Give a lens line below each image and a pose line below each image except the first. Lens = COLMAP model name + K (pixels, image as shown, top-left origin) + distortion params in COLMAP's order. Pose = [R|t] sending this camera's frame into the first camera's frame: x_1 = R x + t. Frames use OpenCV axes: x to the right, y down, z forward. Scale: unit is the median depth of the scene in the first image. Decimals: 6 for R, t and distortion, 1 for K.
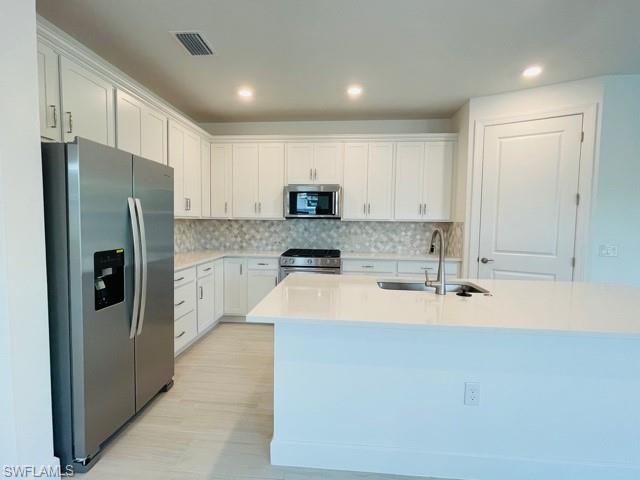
lens RADIAL K [[309.3, 0, 317.8], [0, 309.3, 238.6], [0, 0, 1]] dist [0.000213, -0.000150]
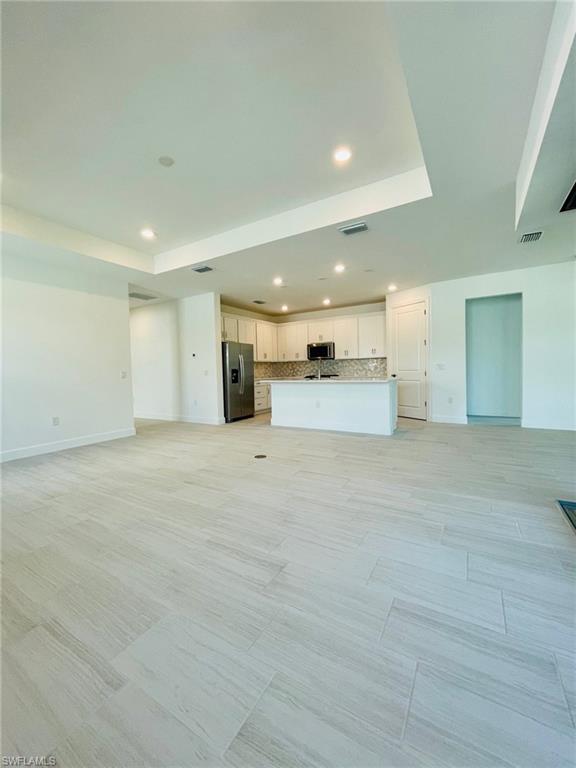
lens RADIAL K [[310.5, 0, 286.9], [0, 310.5, 380.6], [0, 0, 1]] dist [0.000573, 0.000117]
pose [[0.890195, -0.020904, -0.455101, 0.705680], [0.016528, 0.999771, -0.013593, 0.098503], [0.455281, 0.004579, 0.890336, -0.913140]]
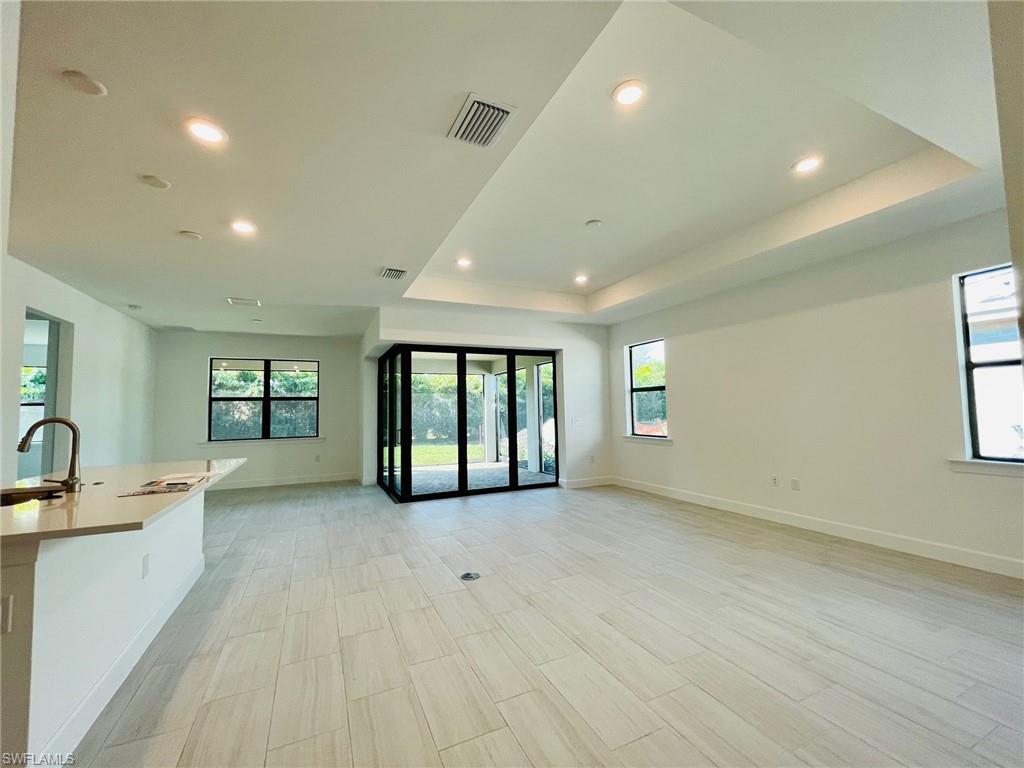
lens RADIAL K [[414.0, 0, 507.1], [0, 414.0, 383.0], [0, 0, 1]] dist [0.000573, 0.000117]
pose [[-0.481584, 0.049809, 0.874983, -0.550287], [0.053591, 0.998189, -0.027327, -0.020657], [-0.874760, 0.033731, -0.483381, 0.212548]]
